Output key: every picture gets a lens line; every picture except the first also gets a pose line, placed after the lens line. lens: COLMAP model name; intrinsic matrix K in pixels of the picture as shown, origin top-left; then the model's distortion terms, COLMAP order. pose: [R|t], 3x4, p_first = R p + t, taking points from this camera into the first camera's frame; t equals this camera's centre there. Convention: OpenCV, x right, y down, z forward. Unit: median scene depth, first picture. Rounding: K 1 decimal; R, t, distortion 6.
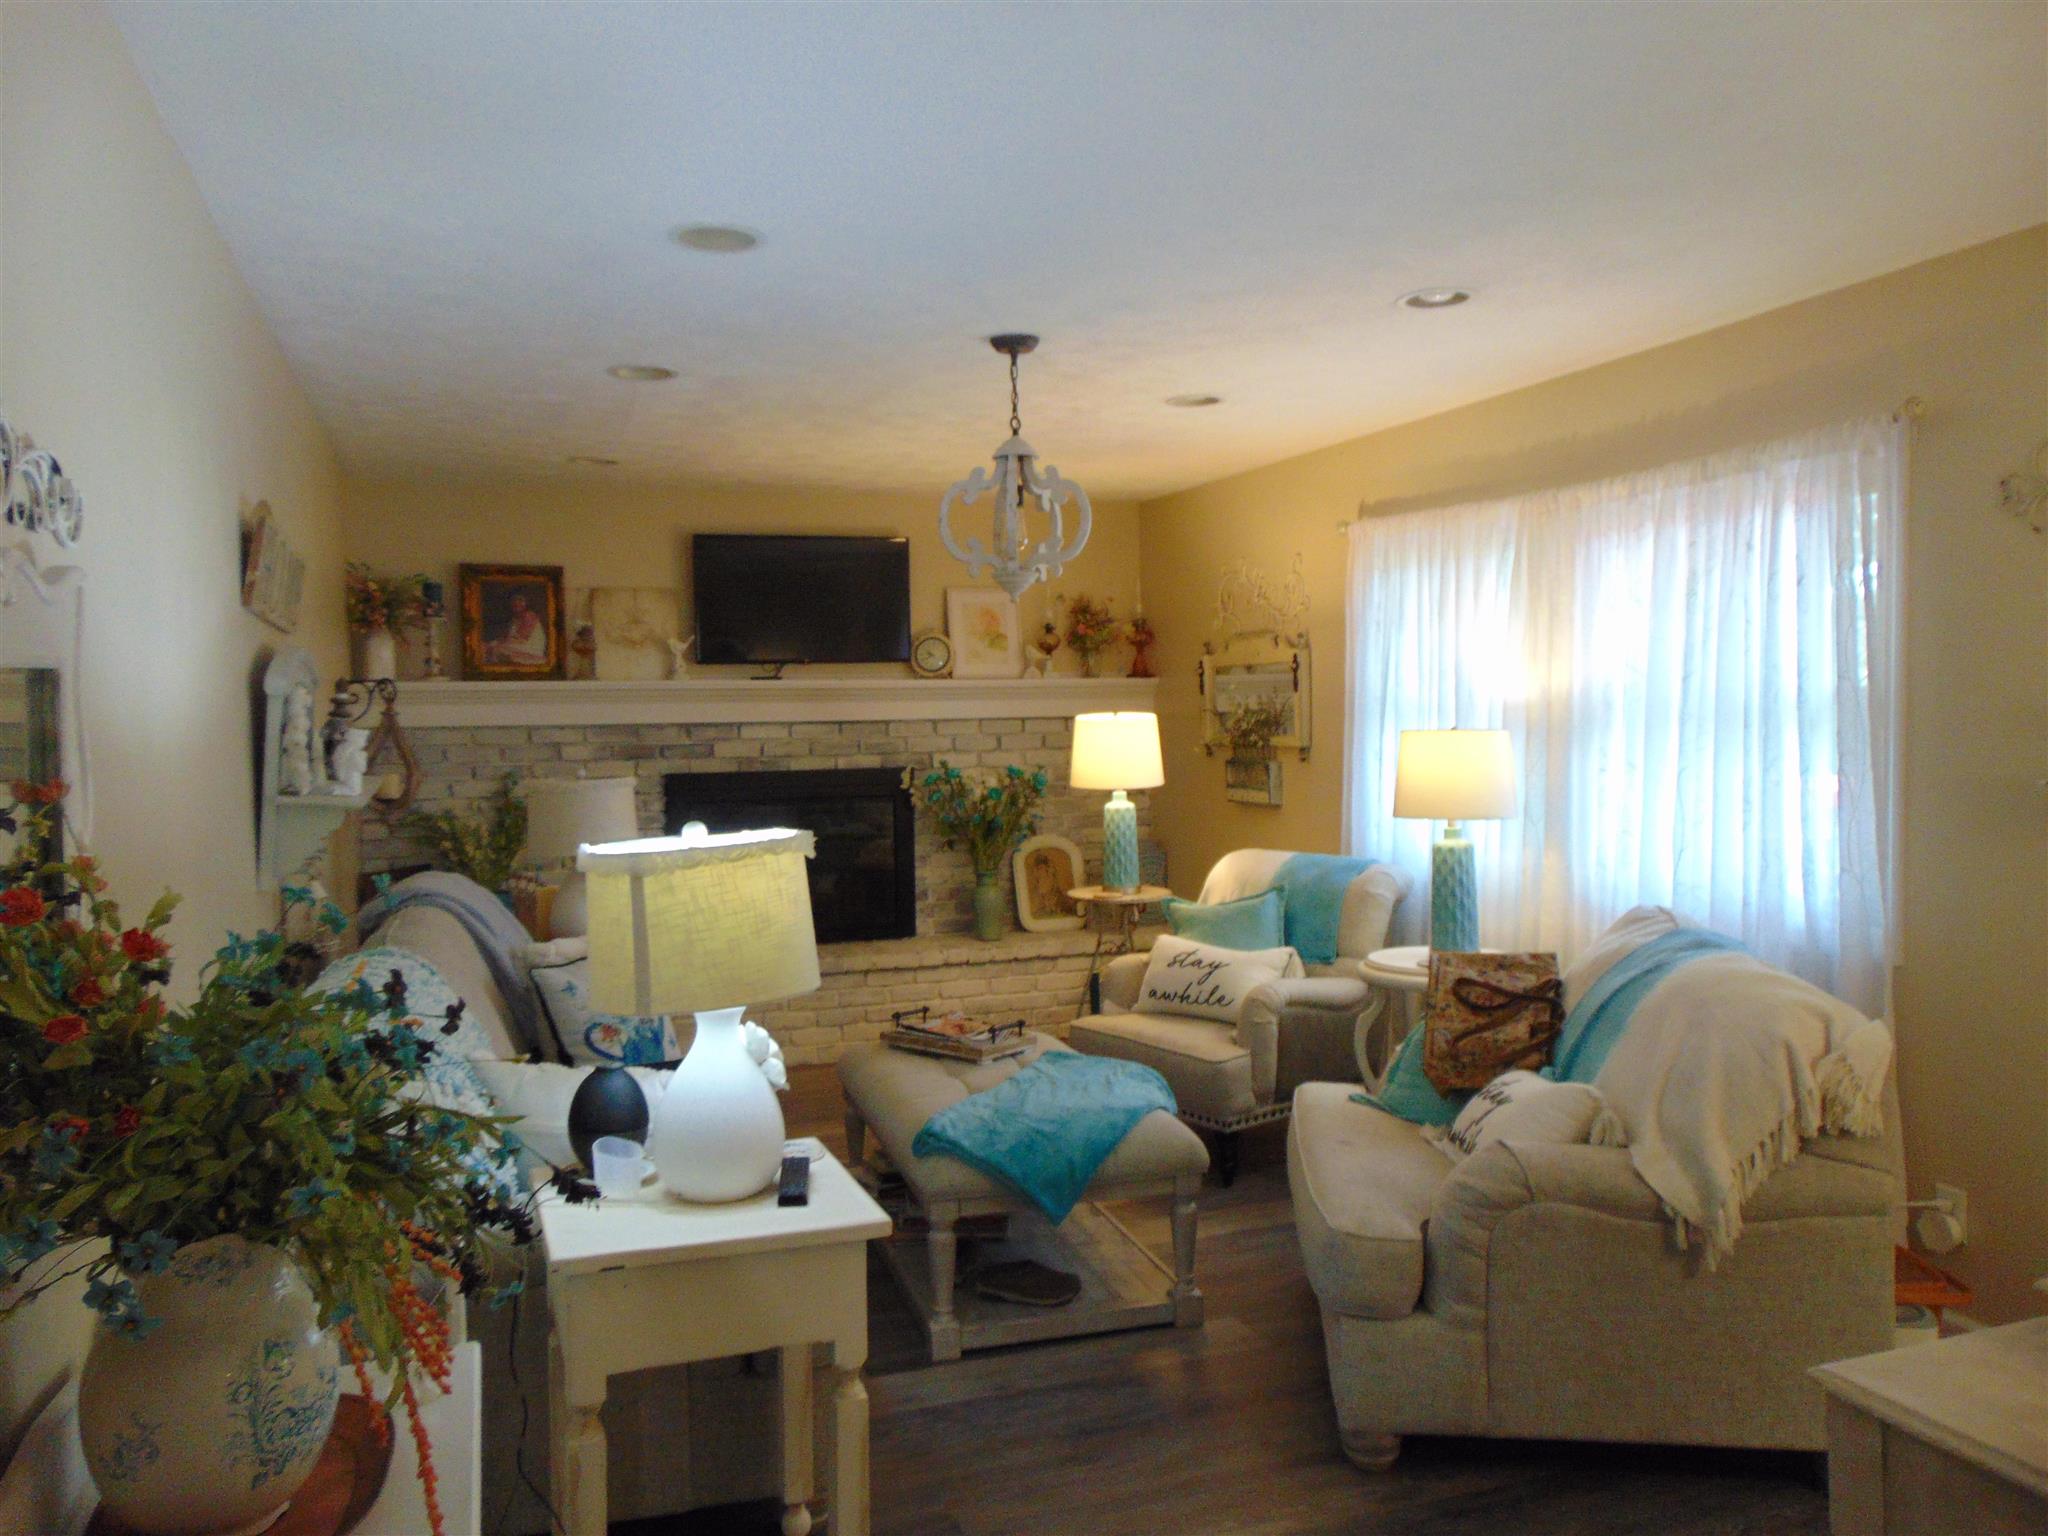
lens RADIAL K [[1538.7, 0, 1019.3], [0, 1538.7, 760.5], [0, 0, 1]] dist [-0.032280, 0.072409]
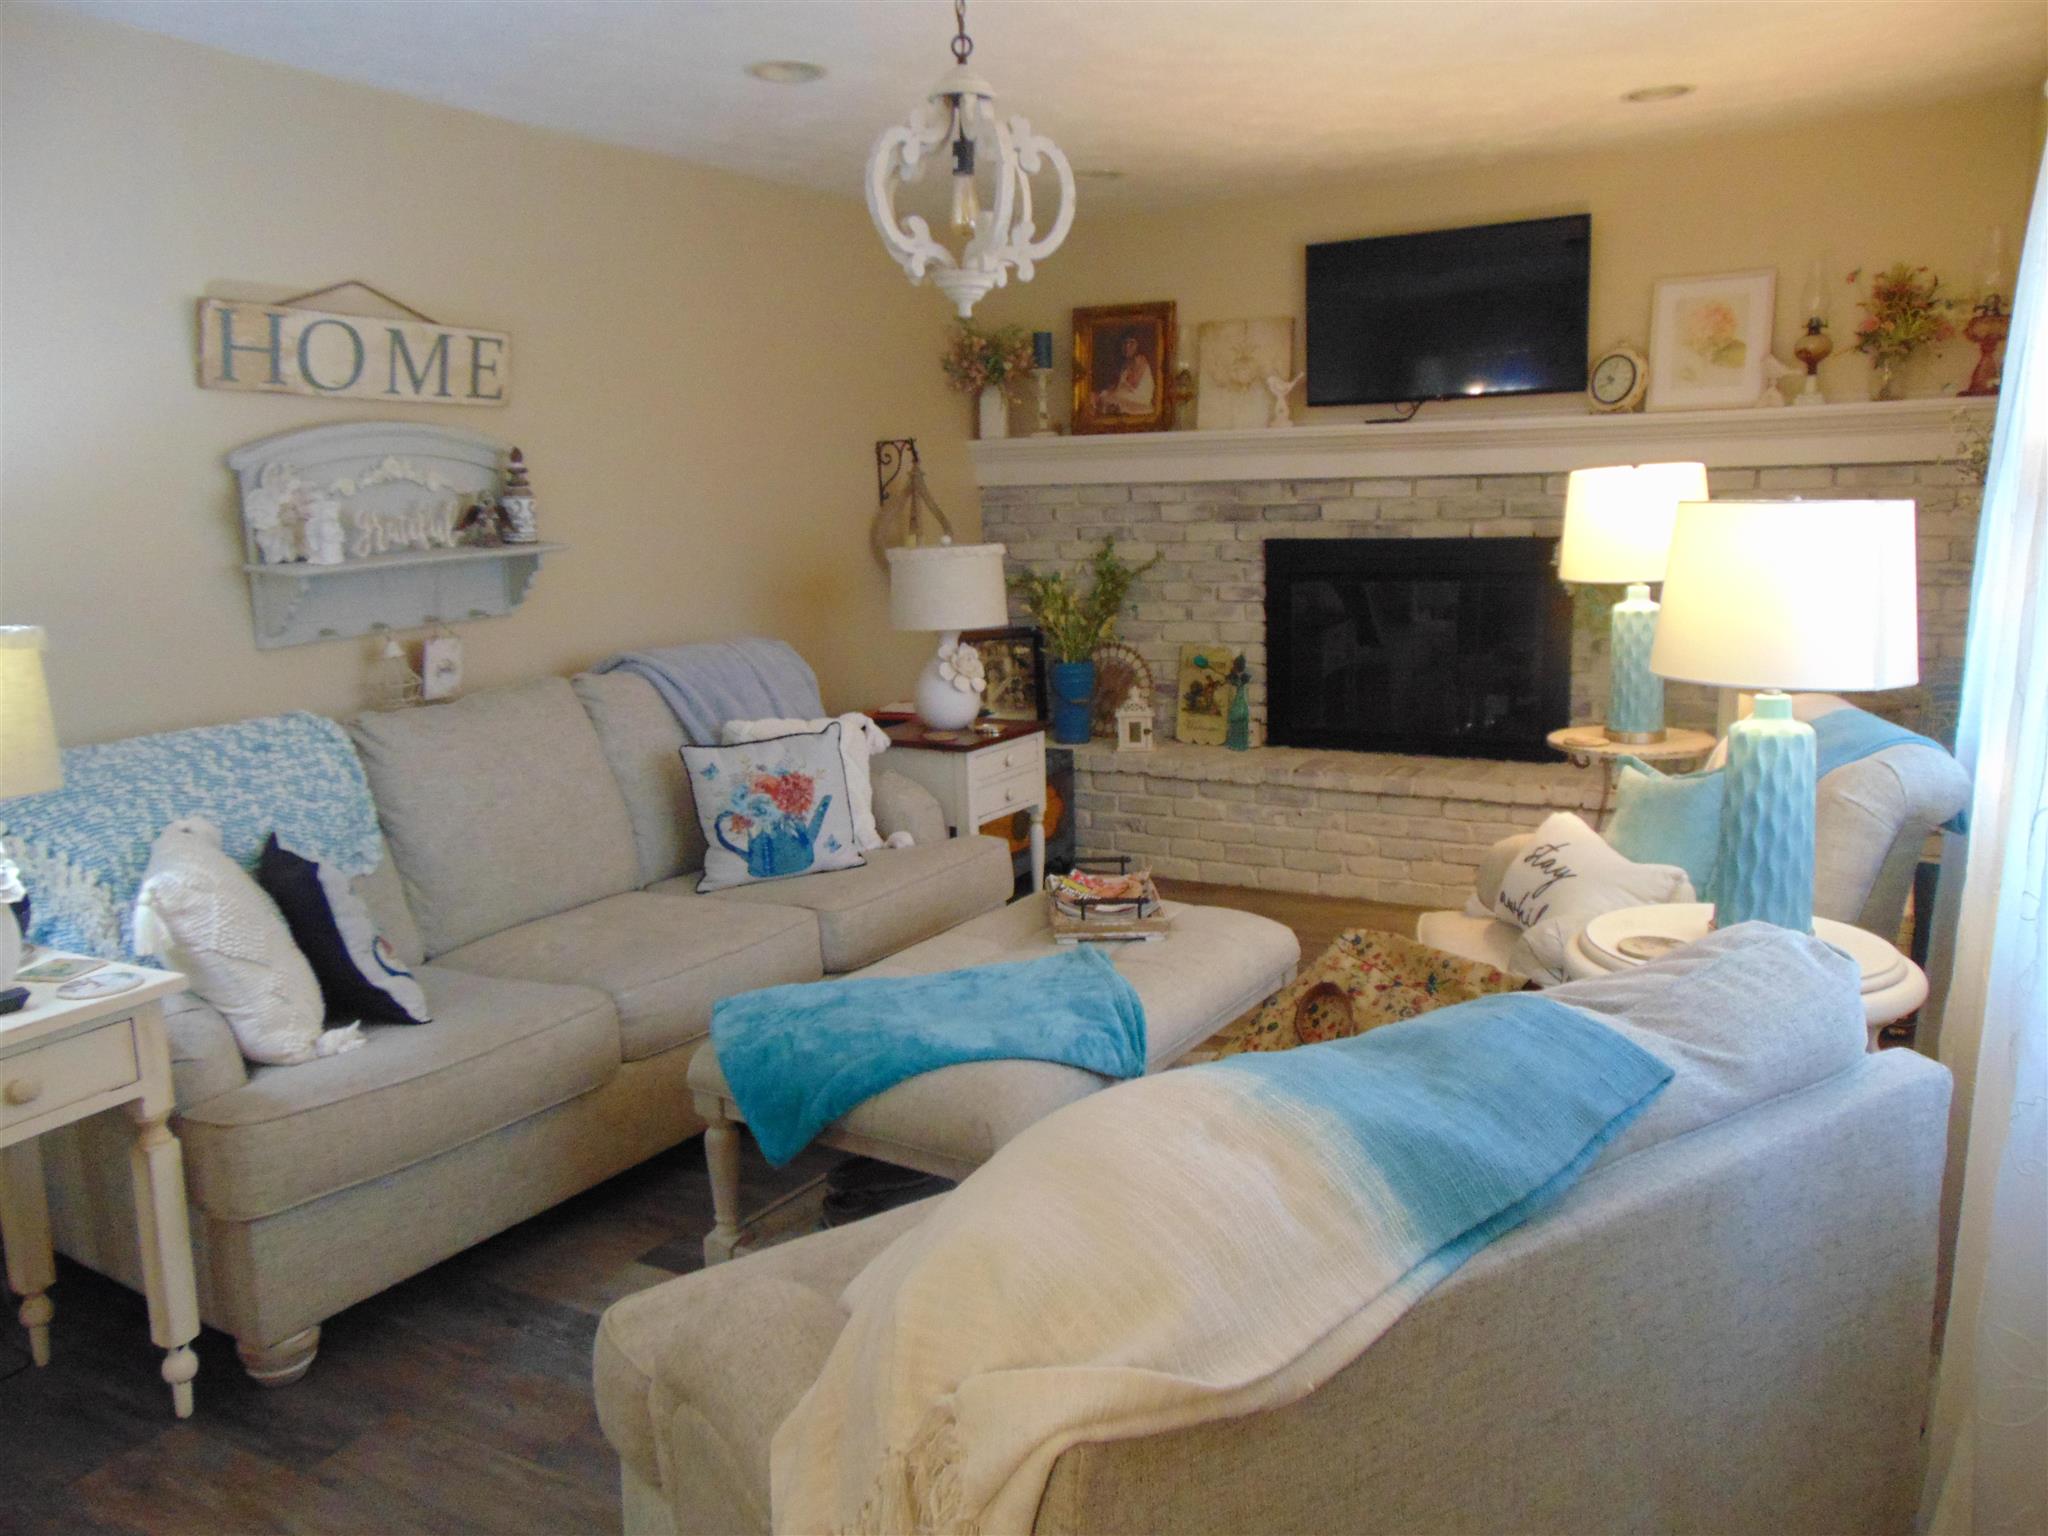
lens RADIAL K [[1538.7, 0, 1019.3], [0, 1538.7, 760.5], [0, 0, 1]] dist [-0.032280, 0.072409]
pose [[0.653102, 0.130281, -0.745979, 0.341496], [-0.005910, 0.985937, 0.167014, -0.011977], [0.757247, -0.104669, 0.644687, 0.330996]]
